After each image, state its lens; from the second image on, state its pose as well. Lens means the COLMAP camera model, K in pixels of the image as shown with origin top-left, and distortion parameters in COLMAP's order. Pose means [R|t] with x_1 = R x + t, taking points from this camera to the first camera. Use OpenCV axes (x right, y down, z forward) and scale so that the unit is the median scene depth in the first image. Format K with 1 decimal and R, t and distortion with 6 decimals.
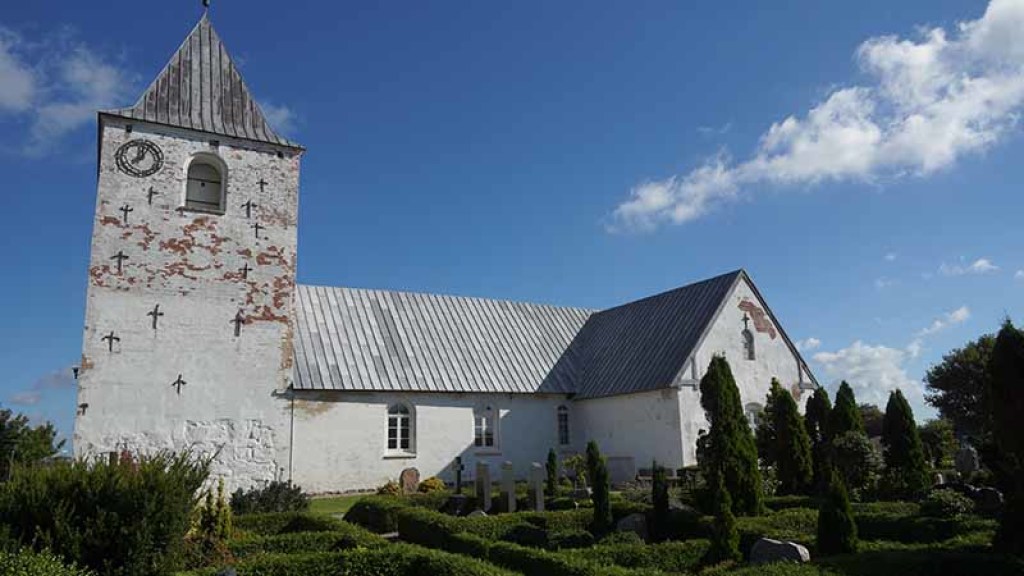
lens RADIAL K [[702.5, 0, 516.2], [0, 702.5, 286.7], [0, 0, 1]] dist [-0.005886, -0.000907]
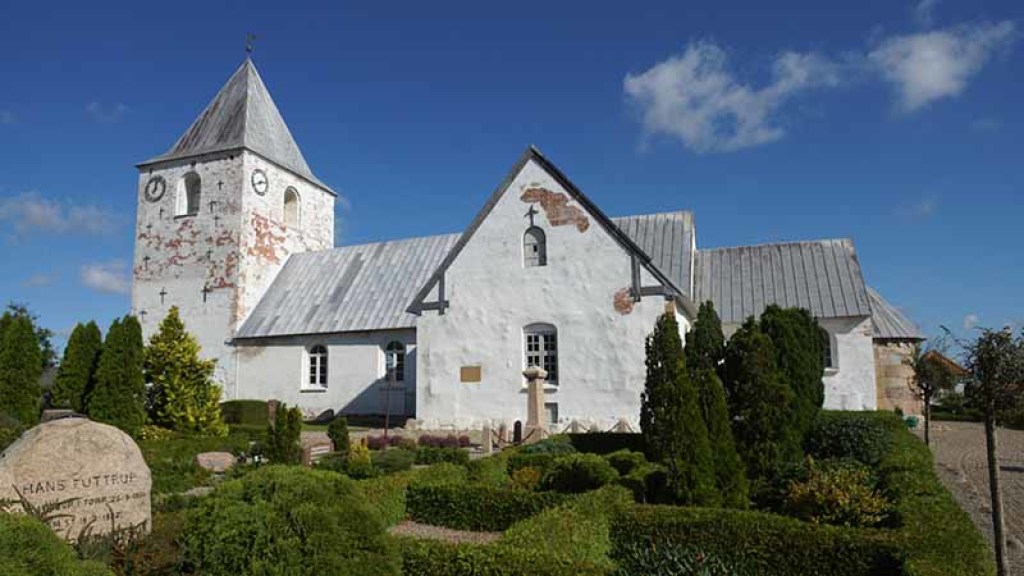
lens RADIAL K [[702.5, 0, 515.3], [0, 702.5, 288.8], [0, 0, 1]] dist [-0.005886, -0.000907]
pose [[0.645694, -0.104528, -0.756408, 0.969454], [0.173406, 0.984778, 0.011939, 0.126149], [0.743646, -0.138874, 0.653991, 0.534996]]
